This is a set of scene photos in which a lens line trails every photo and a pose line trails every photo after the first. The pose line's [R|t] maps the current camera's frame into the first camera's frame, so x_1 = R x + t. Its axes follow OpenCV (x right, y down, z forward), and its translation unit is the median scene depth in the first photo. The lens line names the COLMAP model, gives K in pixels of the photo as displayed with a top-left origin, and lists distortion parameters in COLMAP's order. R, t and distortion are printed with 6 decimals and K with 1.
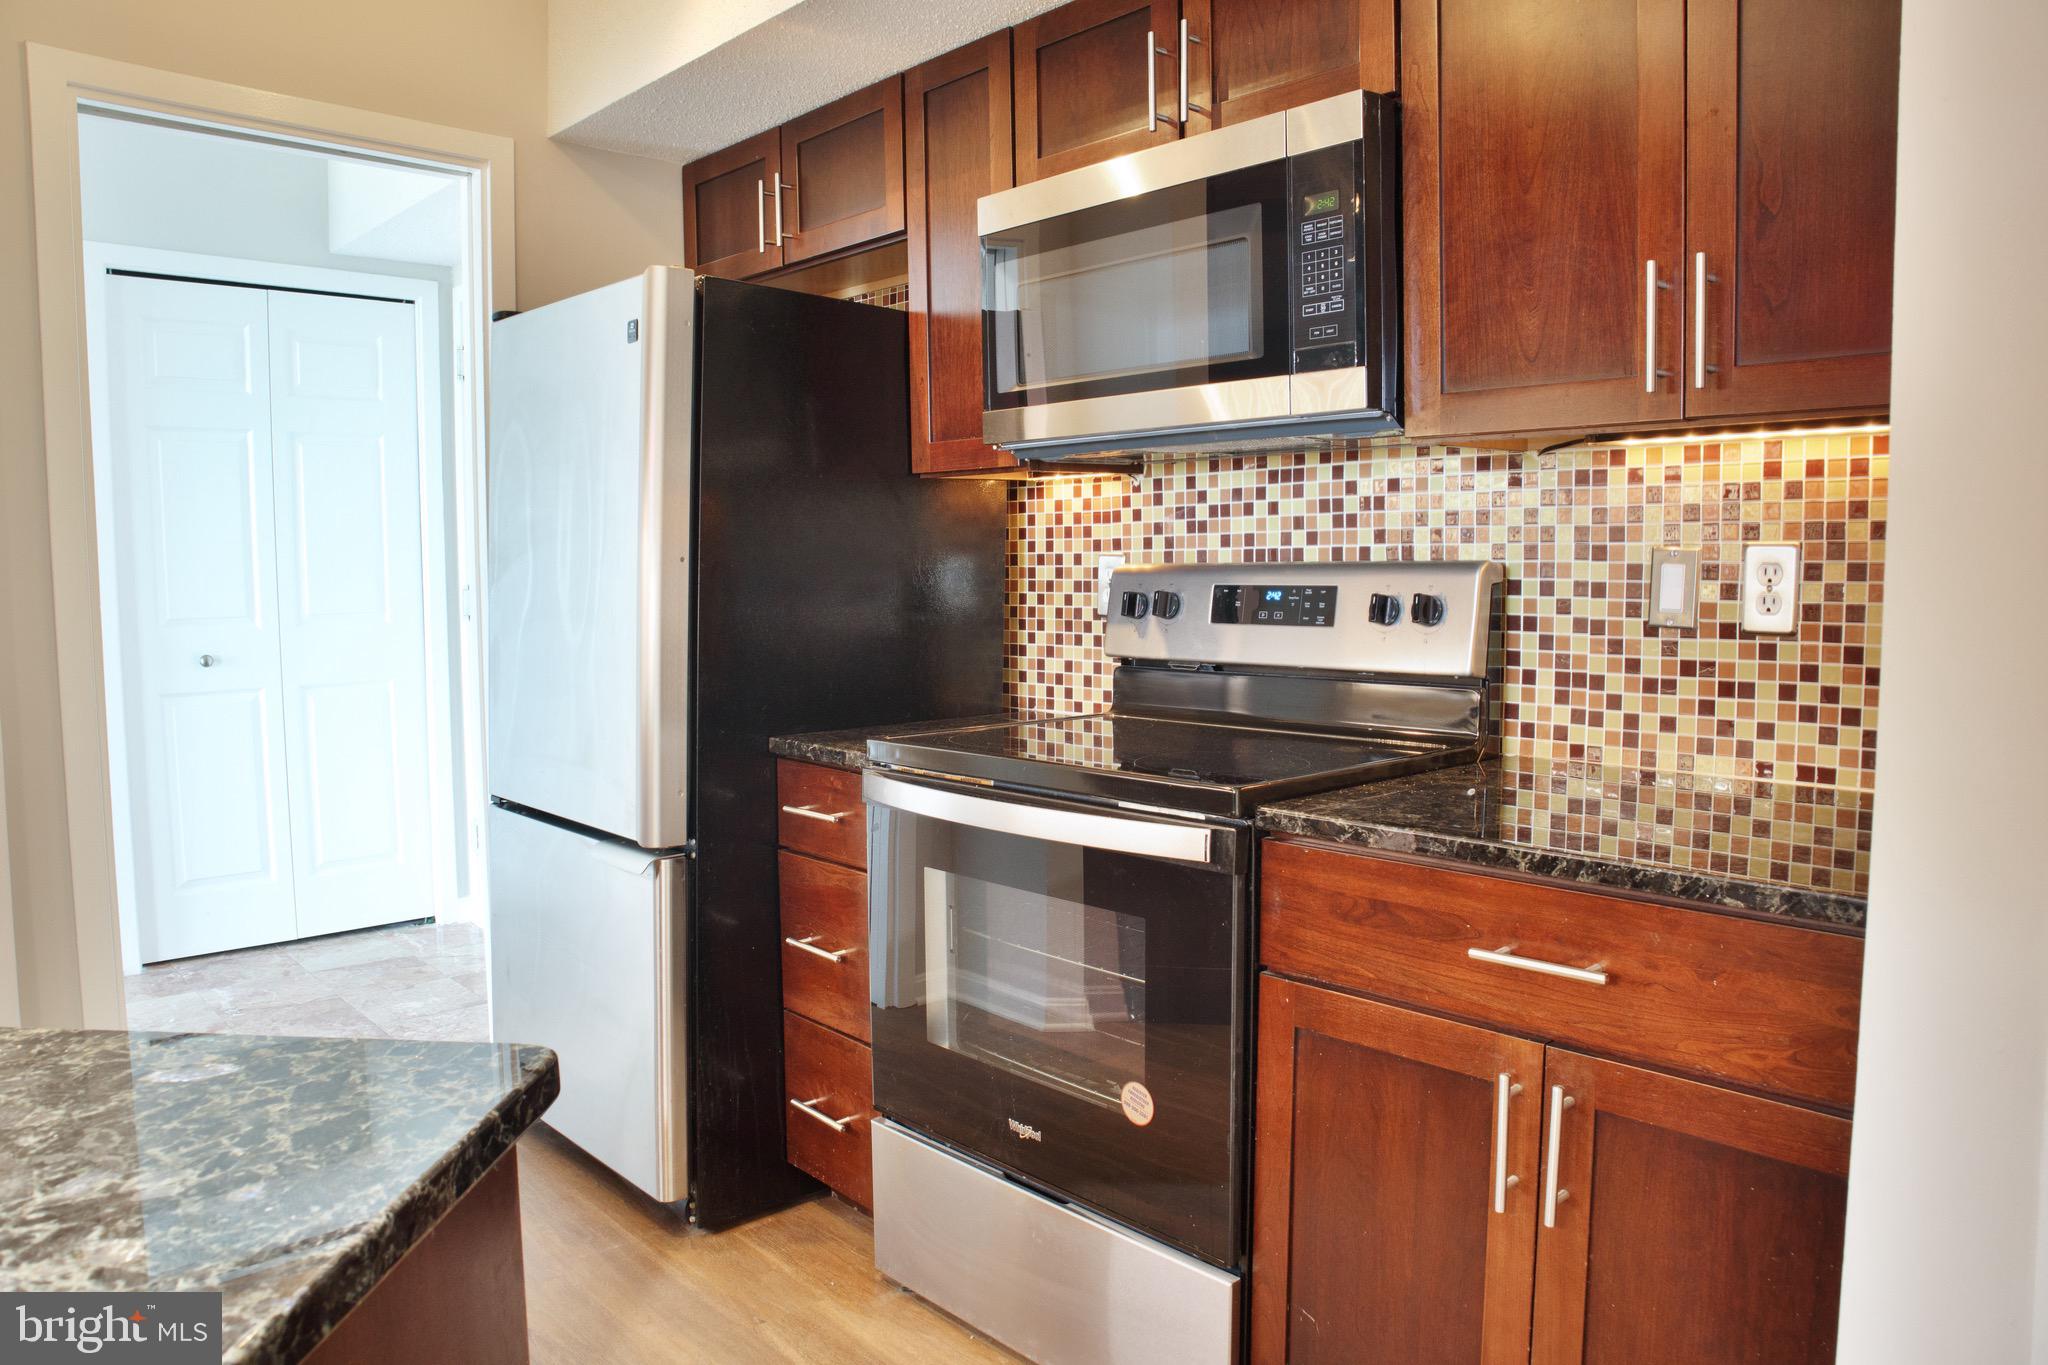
lens RADIAL K [[1412.2, 0, 1020.7], [0, 1412.2, 674.9], [0, 0, 1]] dist [-0.129694, 0.076804]
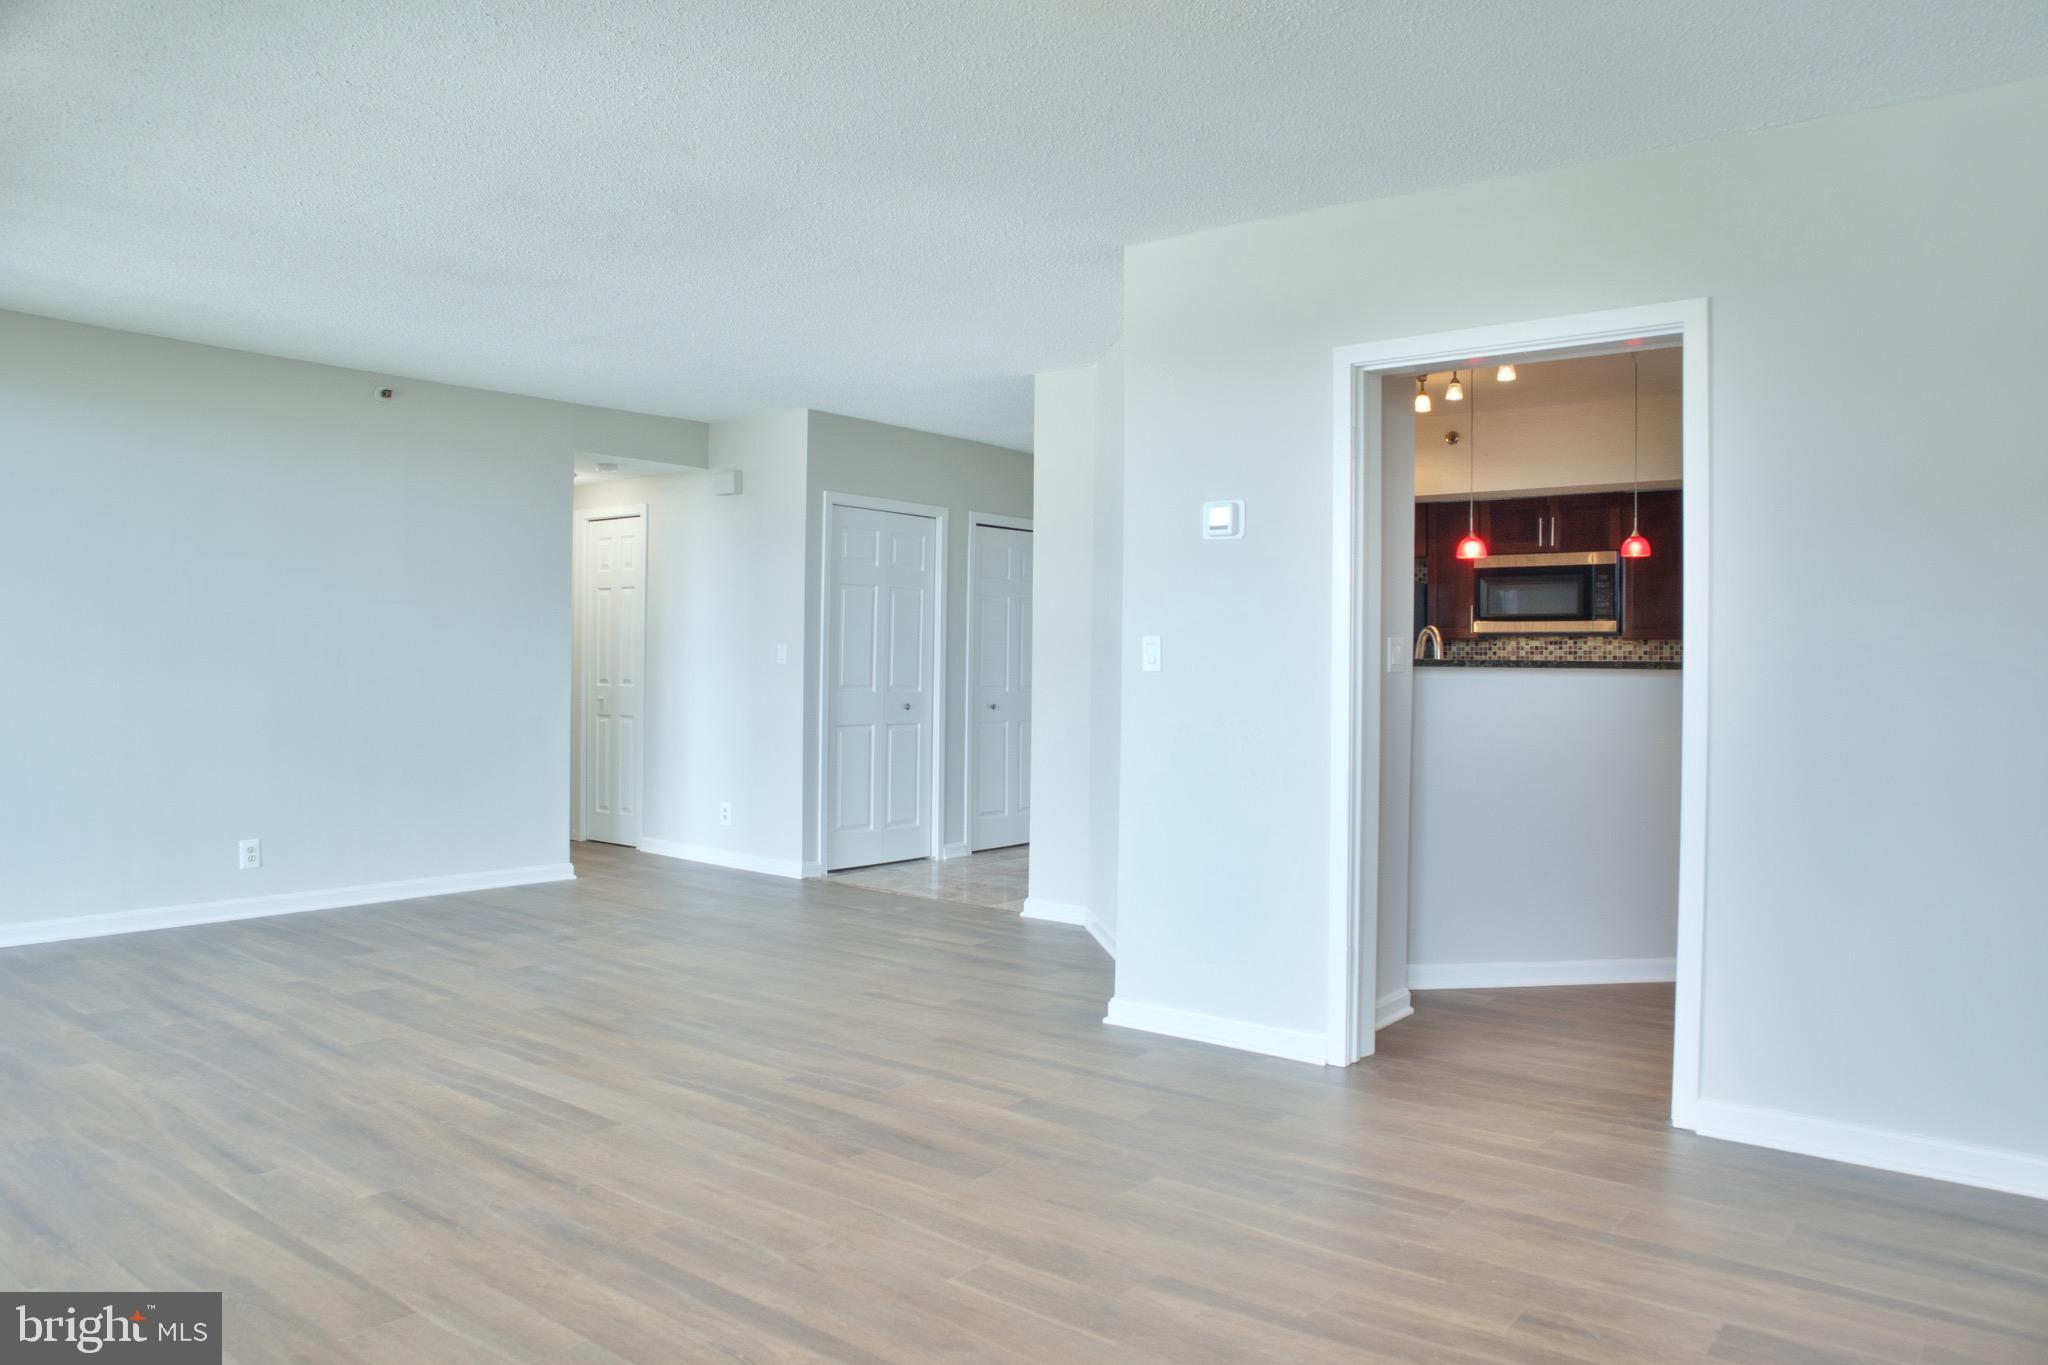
lens RADIAL K [[1412.2, 0, 1020.7], [0, 1412.2, 674.9], [0, 0, 1]] dist [-0.129694, 0.076804]
pose [[0.987522, 0.015153, 0.156748, -1.678894], [-0.003756, 0.997343, -0.072751, 0.184370], [-0.157434, 0.071255, 0.984955, -2.137046]]
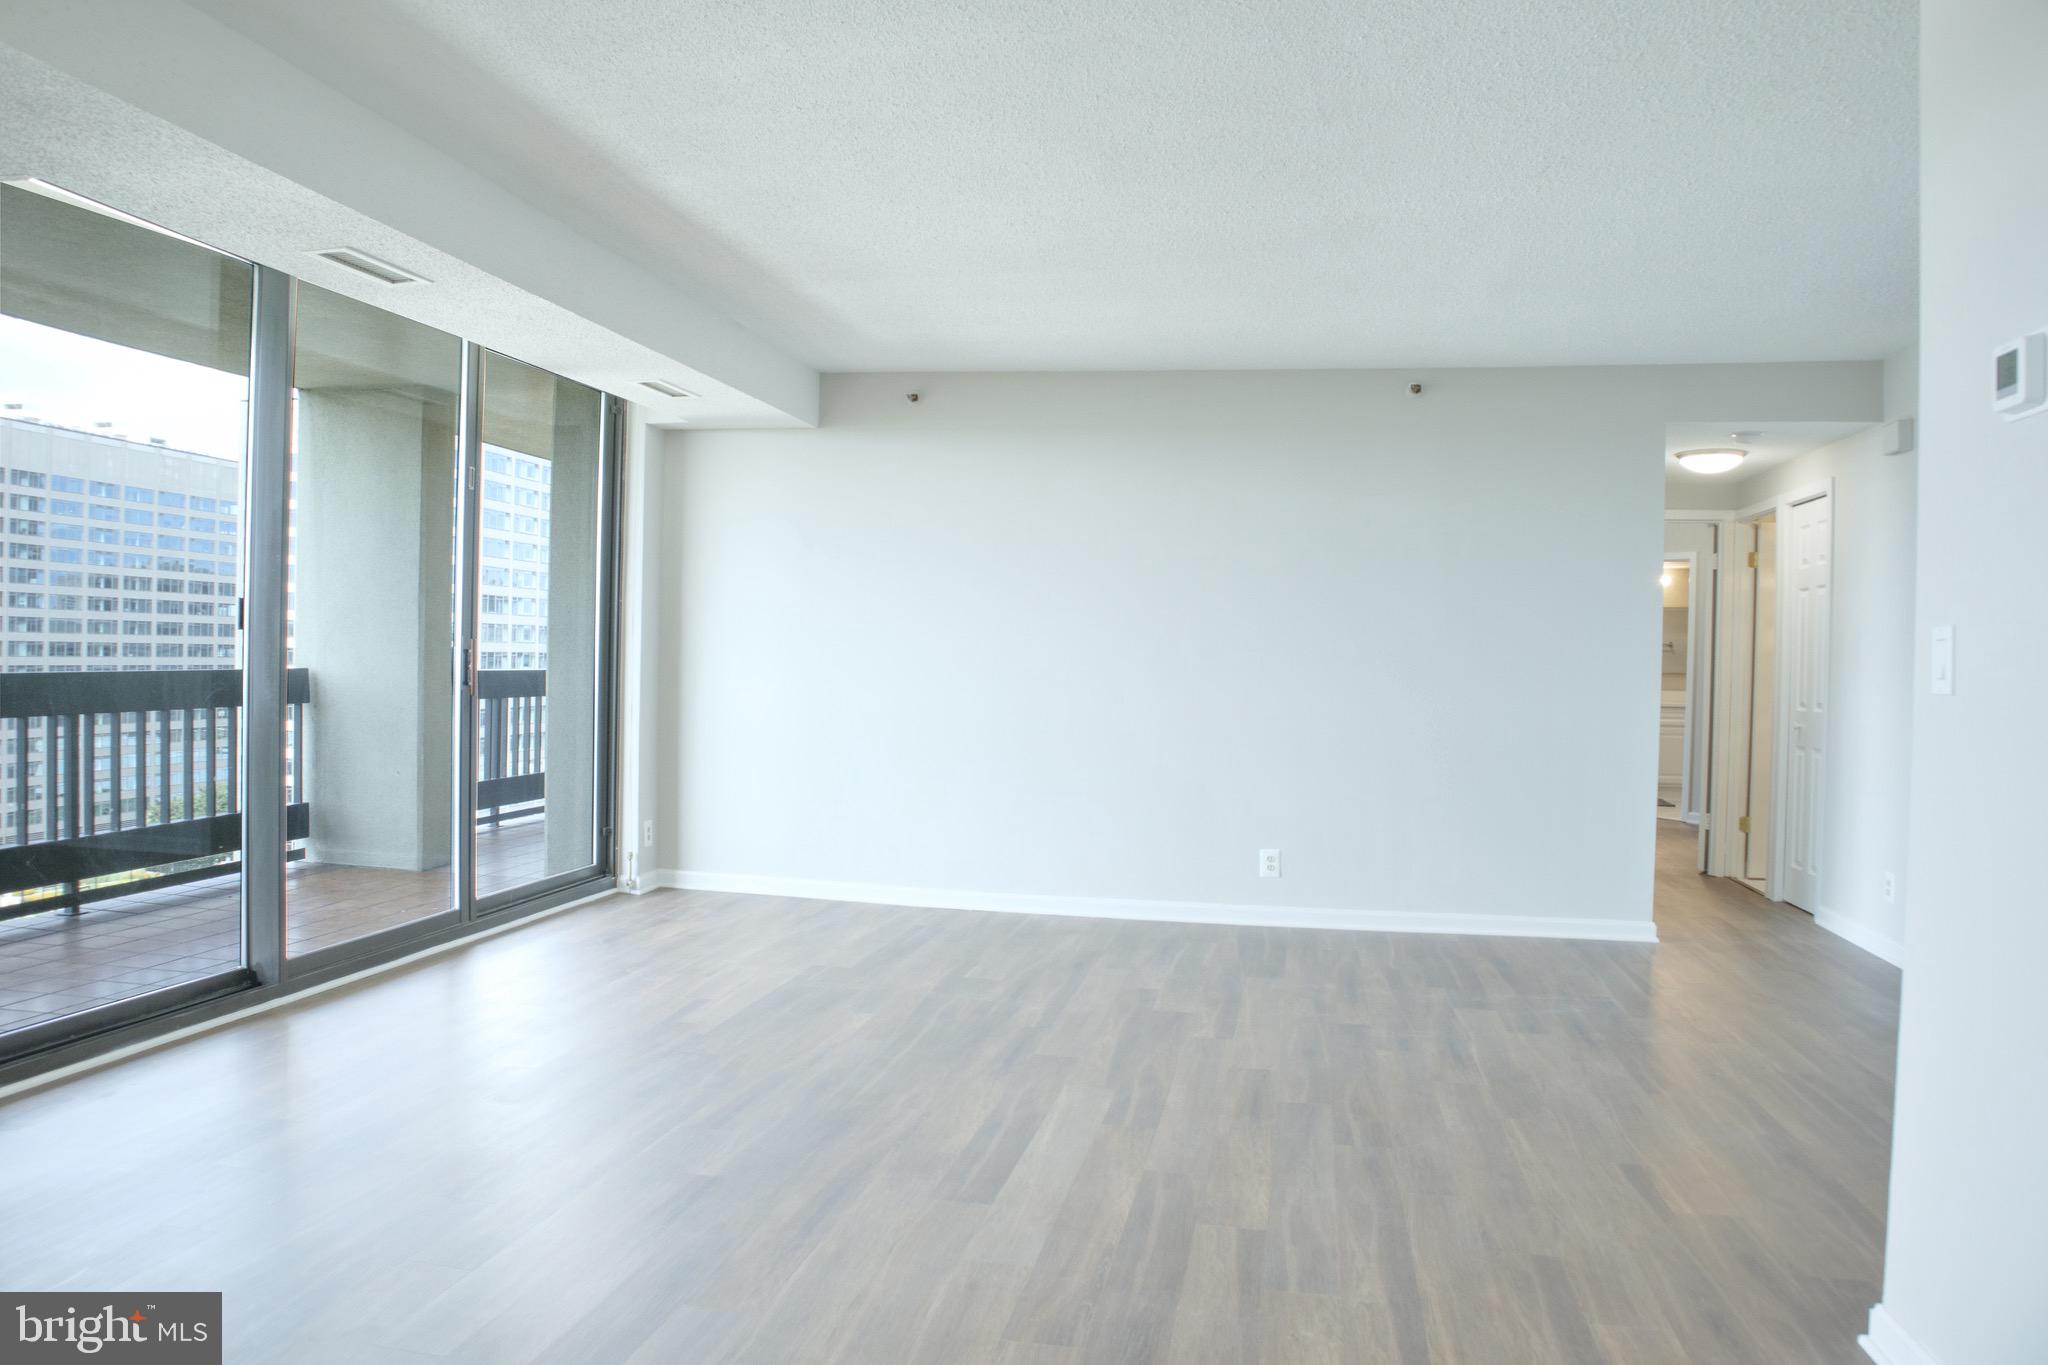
lens RADIAL K [[1412.2, 0, 1020.7], [0, 1412.2, 674.9], [0, 0, 1]] dist [-0.129694, 0.076804]
pose [[0.586150, 0.023509, -0.809861, -0.755078], [-0.086741, 0.995655, -0.033878, 0.108196], [0.805546, 0.090106, 0.585642, -1.285023]]
